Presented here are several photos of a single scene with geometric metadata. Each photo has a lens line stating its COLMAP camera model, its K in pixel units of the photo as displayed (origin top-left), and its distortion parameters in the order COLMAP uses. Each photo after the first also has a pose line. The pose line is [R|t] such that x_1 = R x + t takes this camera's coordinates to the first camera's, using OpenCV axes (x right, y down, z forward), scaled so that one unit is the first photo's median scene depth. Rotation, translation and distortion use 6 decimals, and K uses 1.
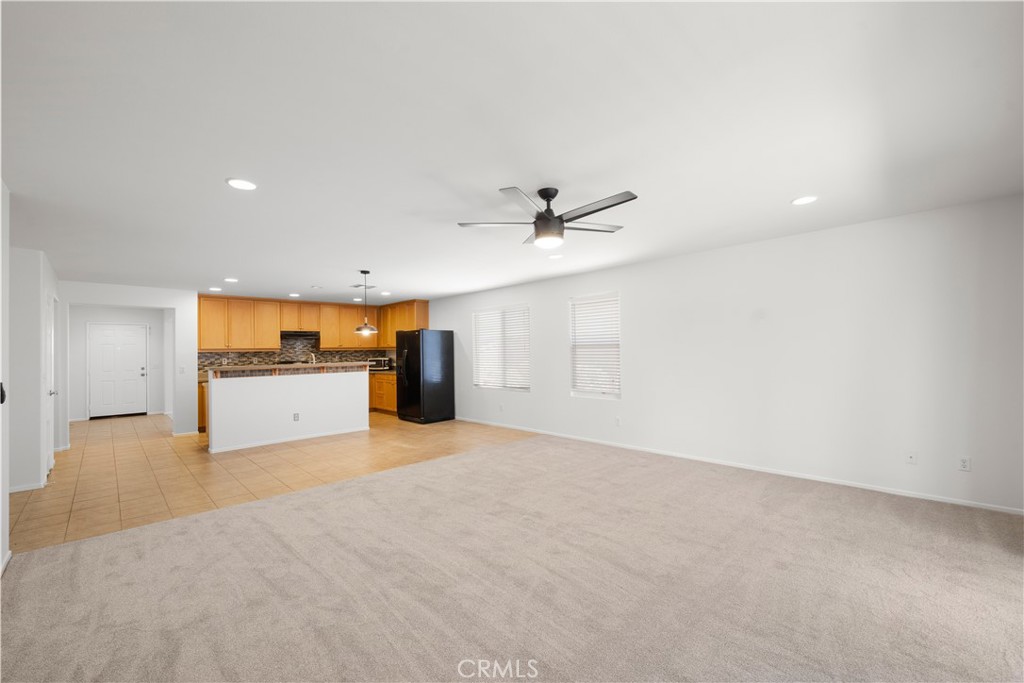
lens RADIAL K [[420.7, 0, 513.6], [0, 420.7, 345.9], [0, 0, 1]] dist [0.000407, -0.000054]
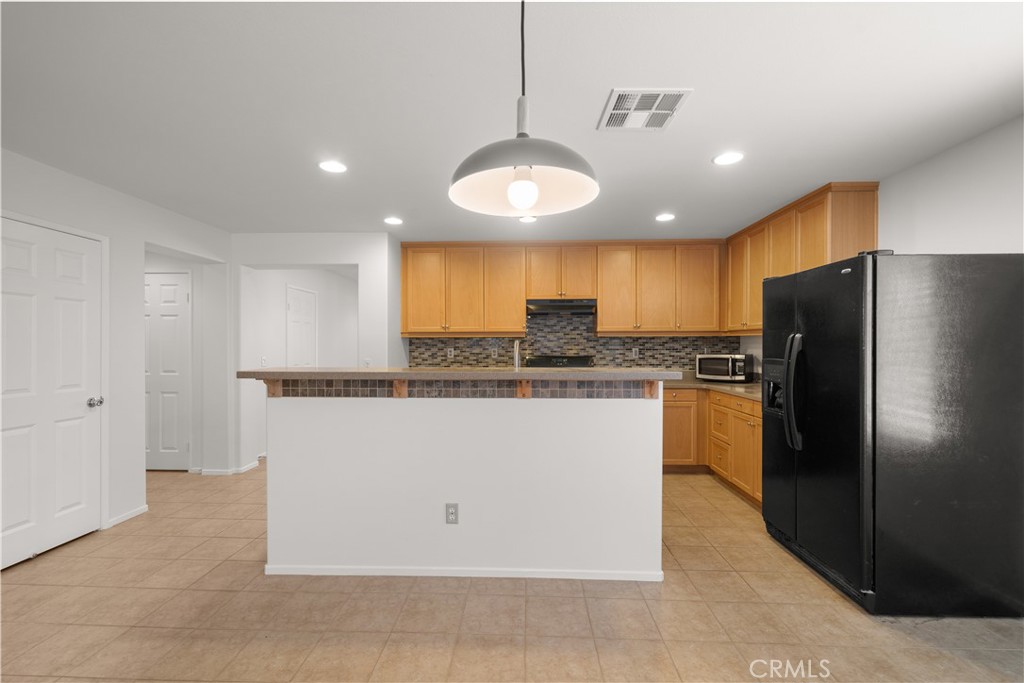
lens RADIAL K [[430.4, 0, 511.3], [0, 430.4, 346.7], [0, 0, 1]] dist [-0.001180, 0.000021]
pose [[0.687746, 0.019067, -0.725701, -0.170040], [-0.001714, 0.999695, 0.024641, 0.011854], [0.725949, -0.015703, 0.687569, 0.627220]]
